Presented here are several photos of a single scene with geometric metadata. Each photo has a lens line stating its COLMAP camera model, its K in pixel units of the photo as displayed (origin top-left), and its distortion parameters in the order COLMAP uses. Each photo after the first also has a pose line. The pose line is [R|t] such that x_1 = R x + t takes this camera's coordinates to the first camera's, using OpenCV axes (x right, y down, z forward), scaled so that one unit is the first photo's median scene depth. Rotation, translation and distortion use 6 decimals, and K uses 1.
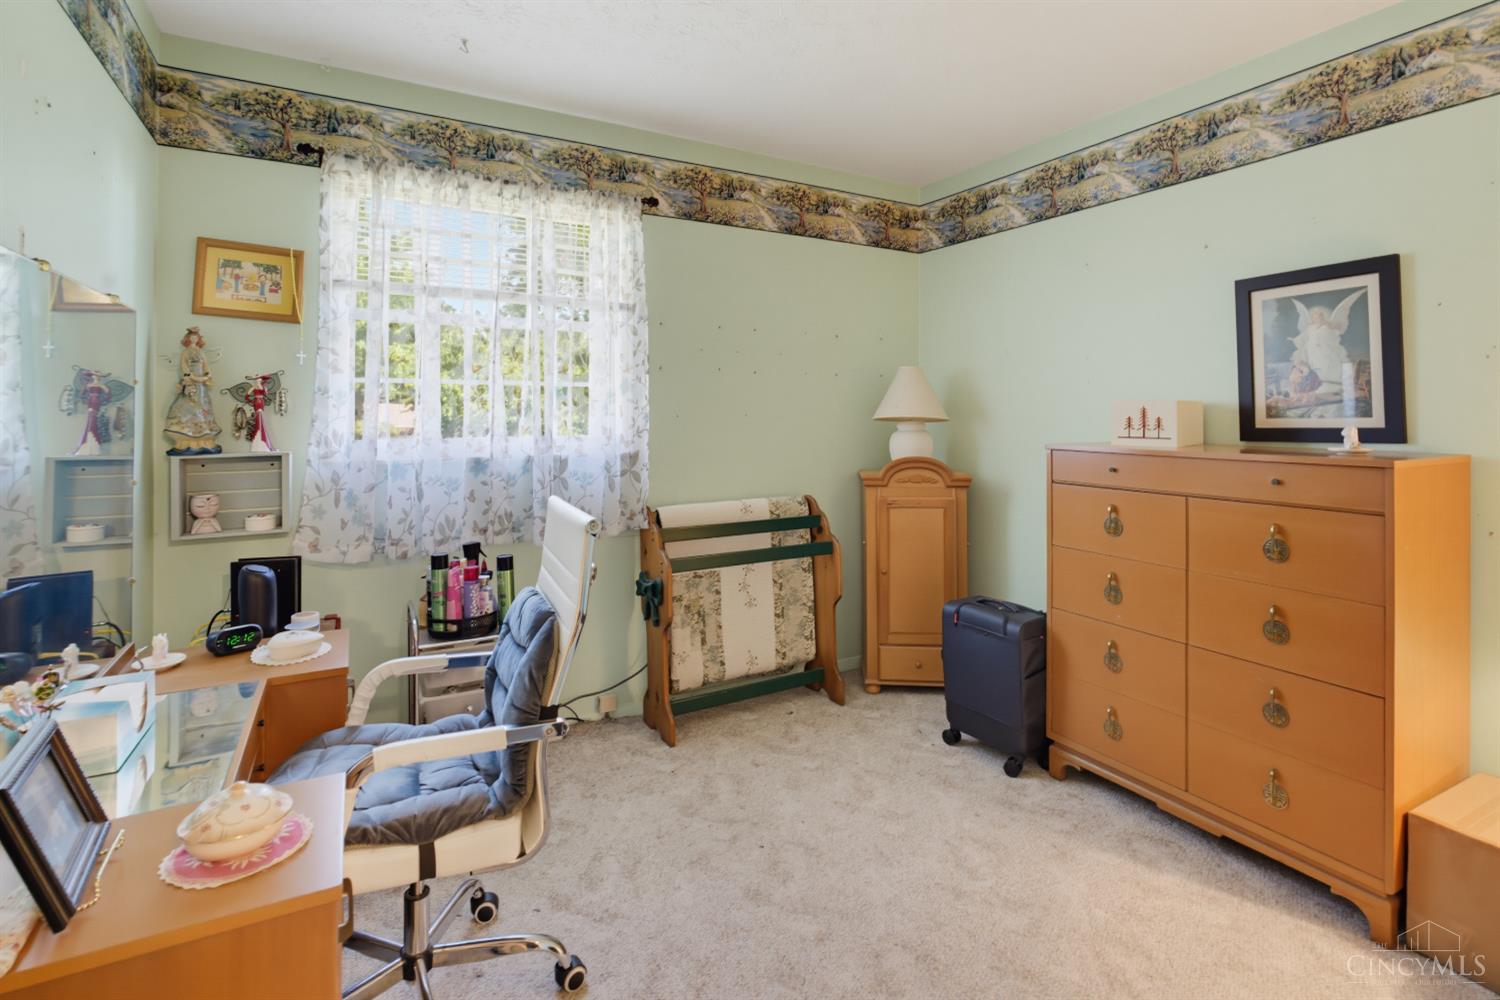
lens RADIAL K [[721.7, 0, 743.6], [0, 721.7, 406.3], [0, 0, 1]] dist [-0.011261, 0.004046]
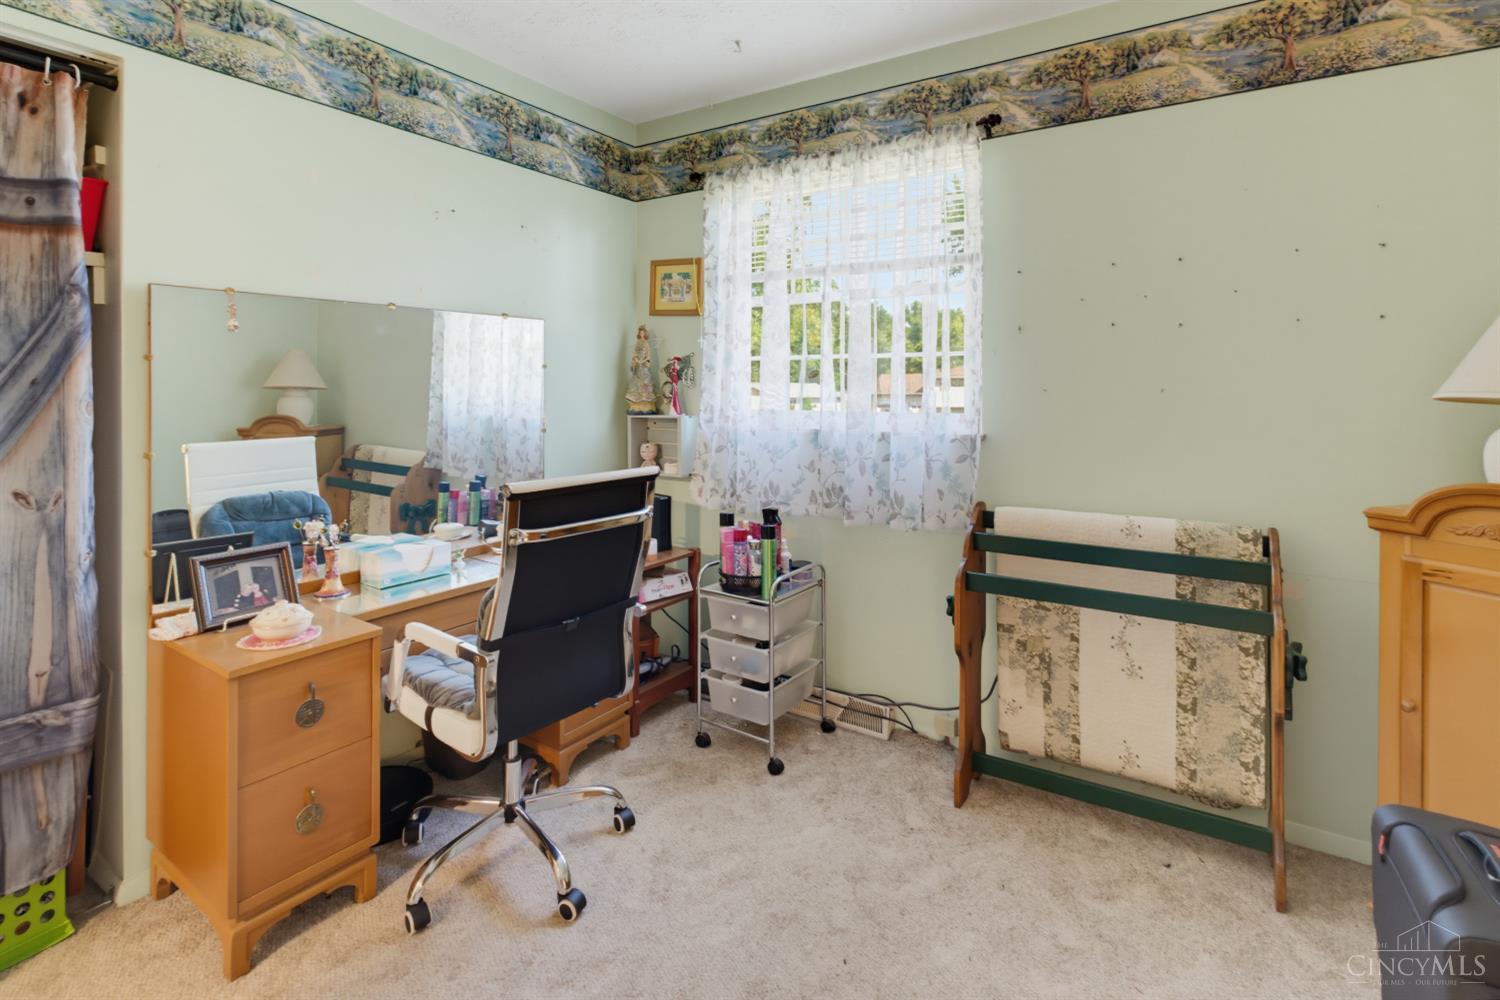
lens RADIAL K [[721.7, 0, 765.1], [0, 721.7, 387.7], [0, 0, 1]] dist [-0.011261, 0.004046]
pose [[0.471269, 0.004629, -0.881977, 0.464724], [0.006645, 0.999939, 0.008799, 0.001683], [0.881964, -0.010008, 0.471210, 0.413482]]
